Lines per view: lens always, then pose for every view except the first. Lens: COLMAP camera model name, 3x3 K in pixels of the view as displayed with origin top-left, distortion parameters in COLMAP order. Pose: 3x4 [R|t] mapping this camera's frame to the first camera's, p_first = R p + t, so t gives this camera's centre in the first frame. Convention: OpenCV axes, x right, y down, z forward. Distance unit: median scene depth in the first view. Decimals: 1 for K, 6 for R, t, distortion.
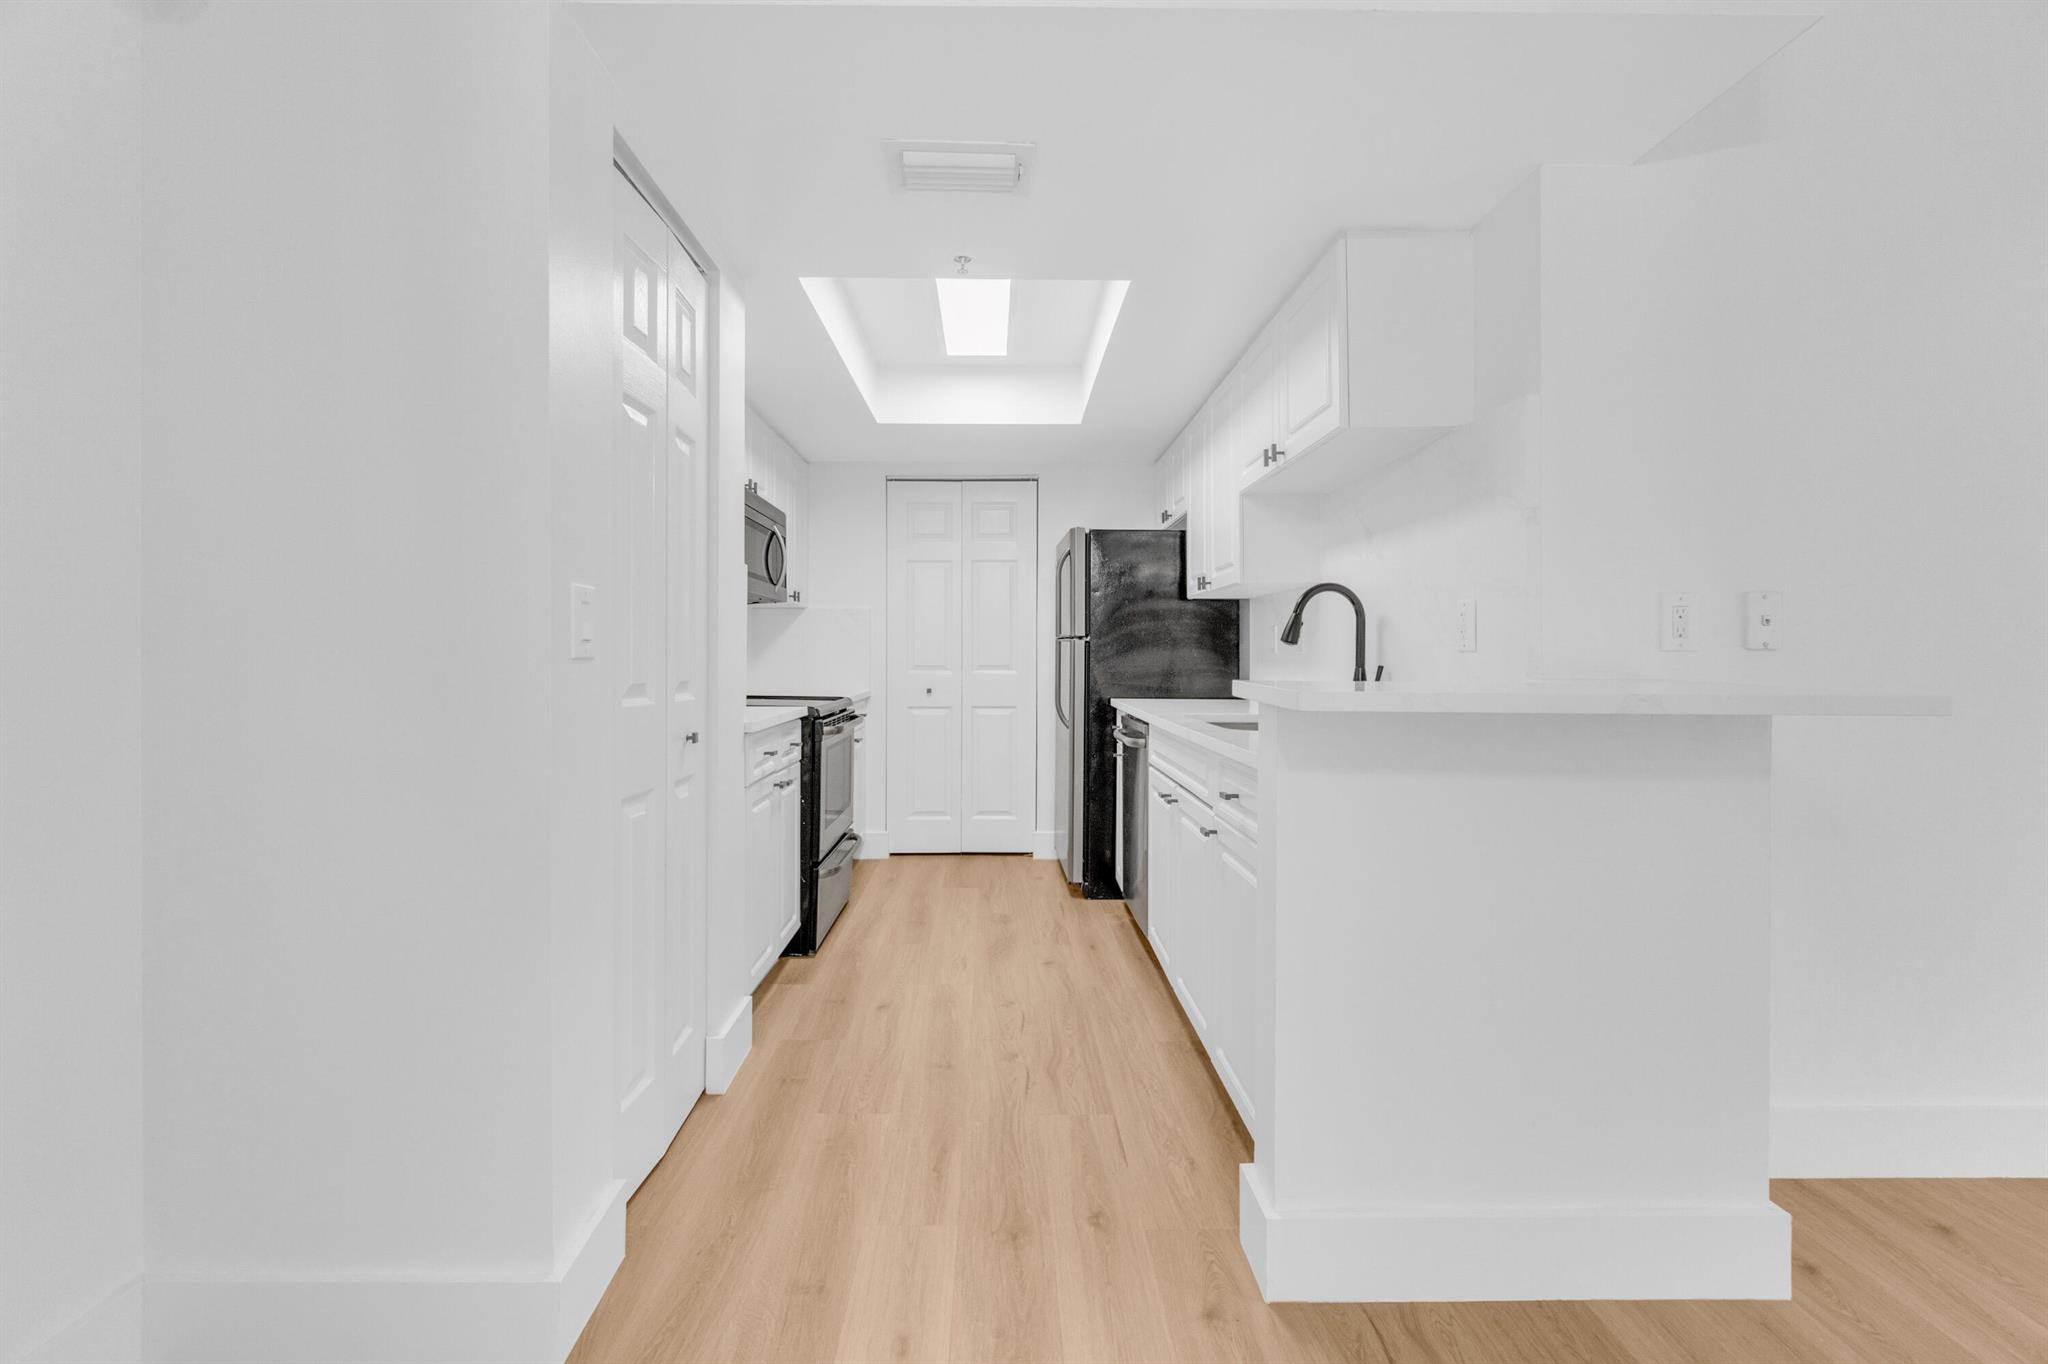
lens RADIAL K [[888.5, 0, 1009.1], [0, 888.5, 660.6], [0, 0, 1]] dist [-0.001622, 0.000281]
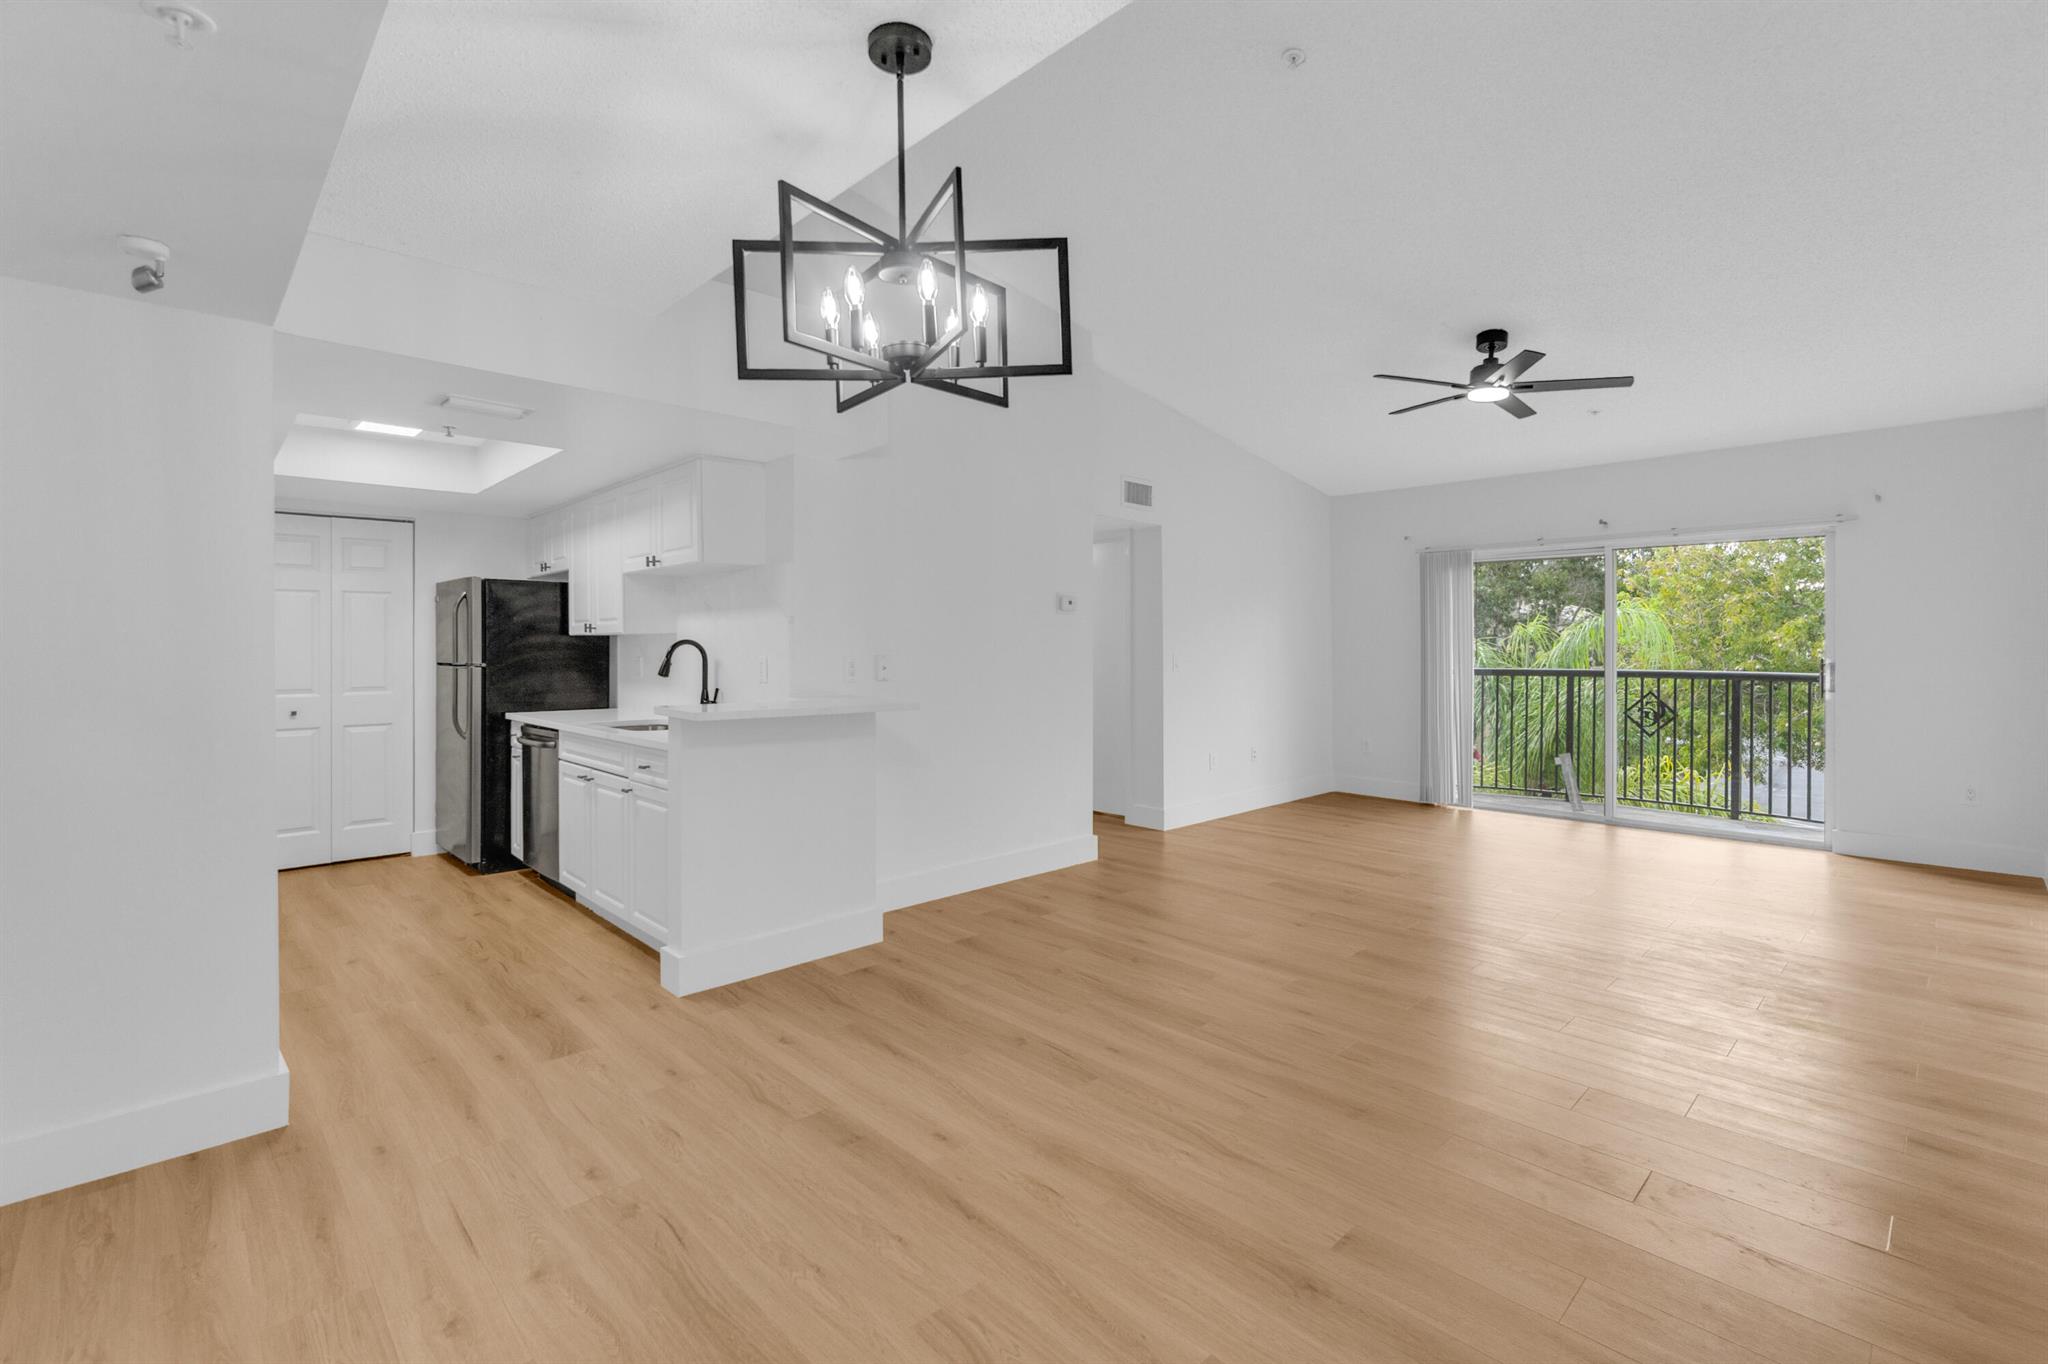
lens RADIAL K [[888.5, 0, 1009.1], [0, 888.5, 660.6], [0, 0, 1]] dist [-0.001622, 0.000281]
pose [[0.736561, -0.011912, 0.676266, -0.252997], [0.007396, 0.999927, 0.009558, -0.046489], [-0.676331, -0.002038, 0.736595, -0.500507]]
